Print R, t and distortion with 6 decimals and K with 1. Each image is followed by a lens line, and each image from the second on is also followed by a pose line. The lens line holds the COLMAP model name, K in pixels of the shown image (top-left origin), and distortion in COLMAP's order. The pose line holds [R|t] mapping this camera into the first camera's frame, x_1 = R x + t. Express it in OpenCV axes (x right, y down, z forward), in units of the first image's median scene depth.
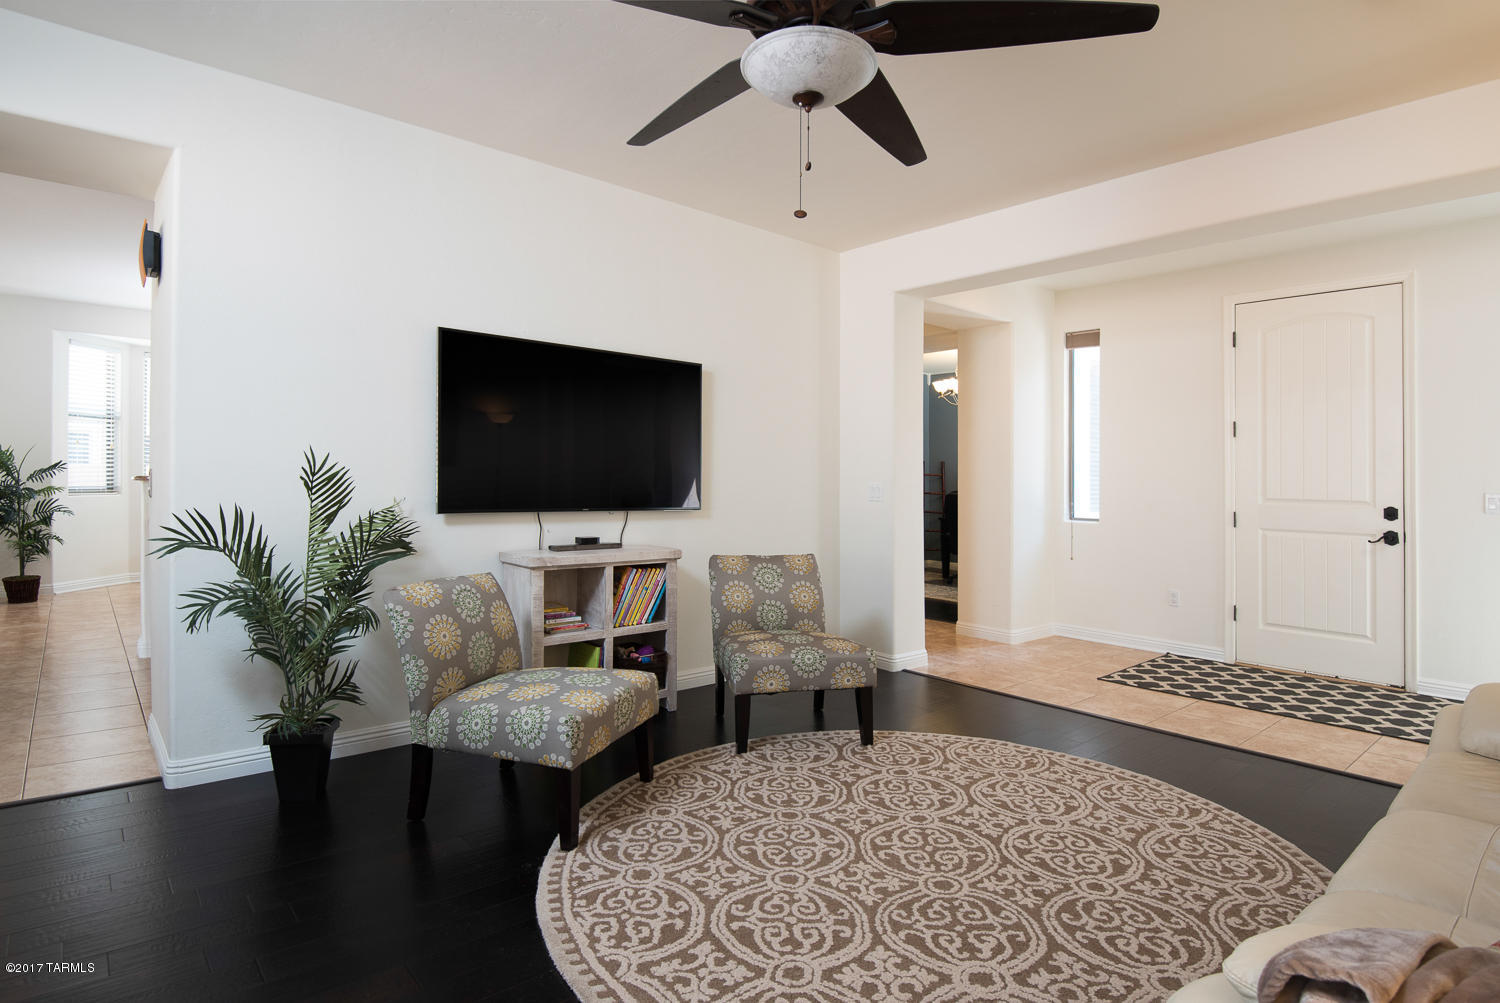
lens RADIAL K [[862.3, 0, 745.4], [0, 862.3, 448.8], [0, 0, 1]] dist [0.019992, -0.051382]
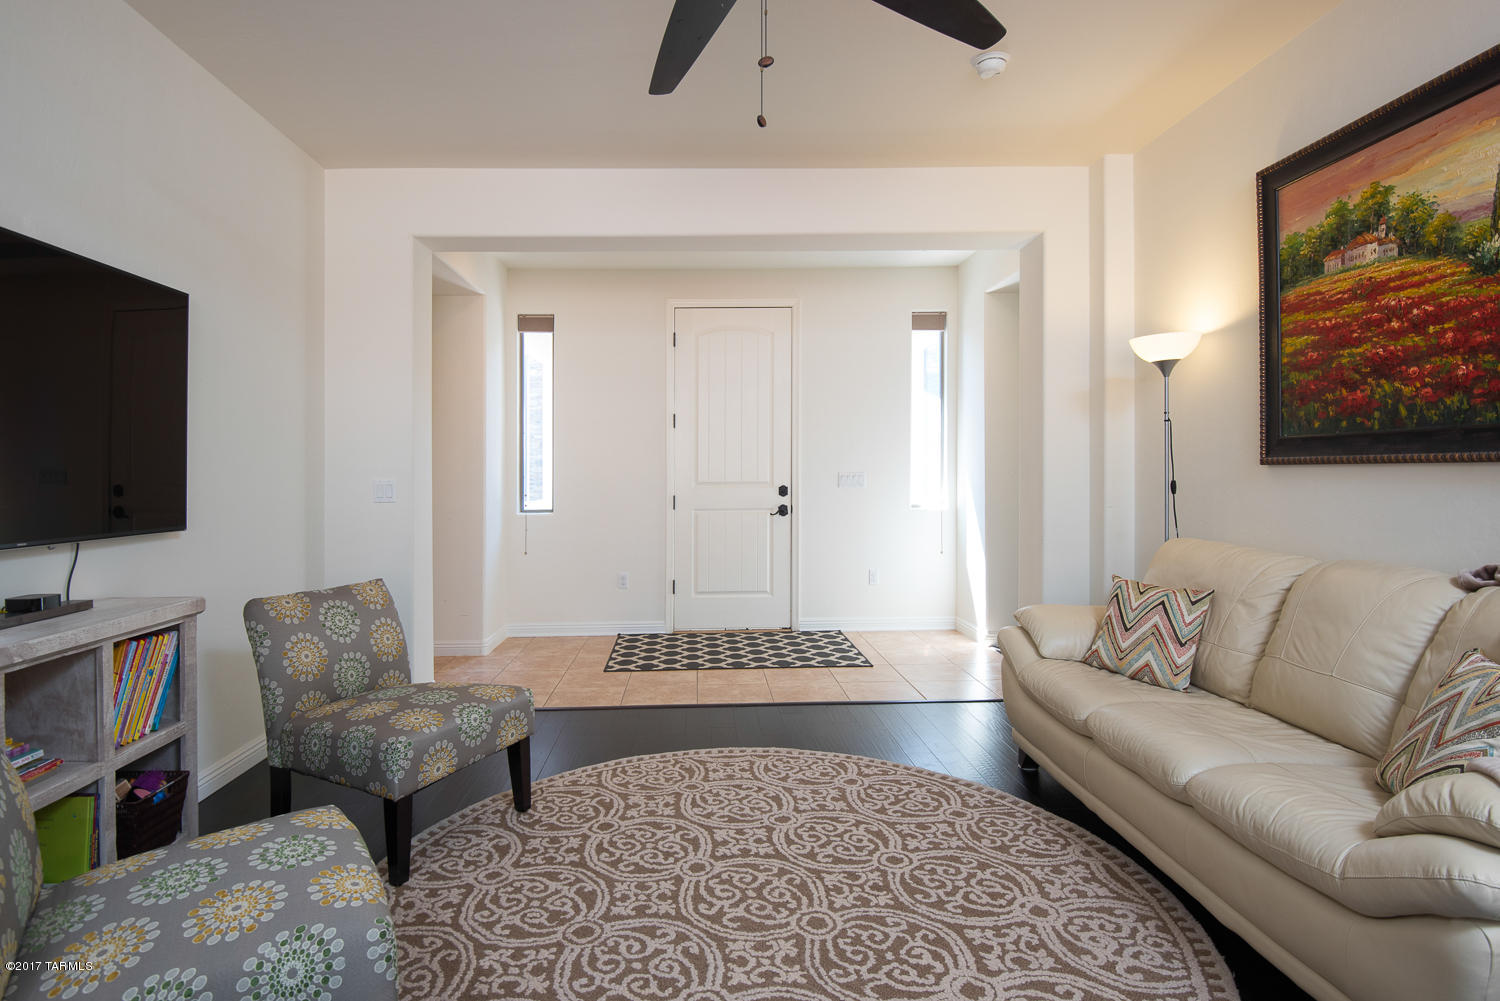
lens RADIAL K [[862.3, 0, 745.4], [0, 862.3, 447.8], [0, 0, 1]] dist [0.019992, -0.051382]
pose [[0.593494, -0.001077, 0.804838, -0.403471], [-0.005664, 0.999969, 0.005515, 0.007937], [-0.804819, -0.007832, 0.593469, 0.406064]]
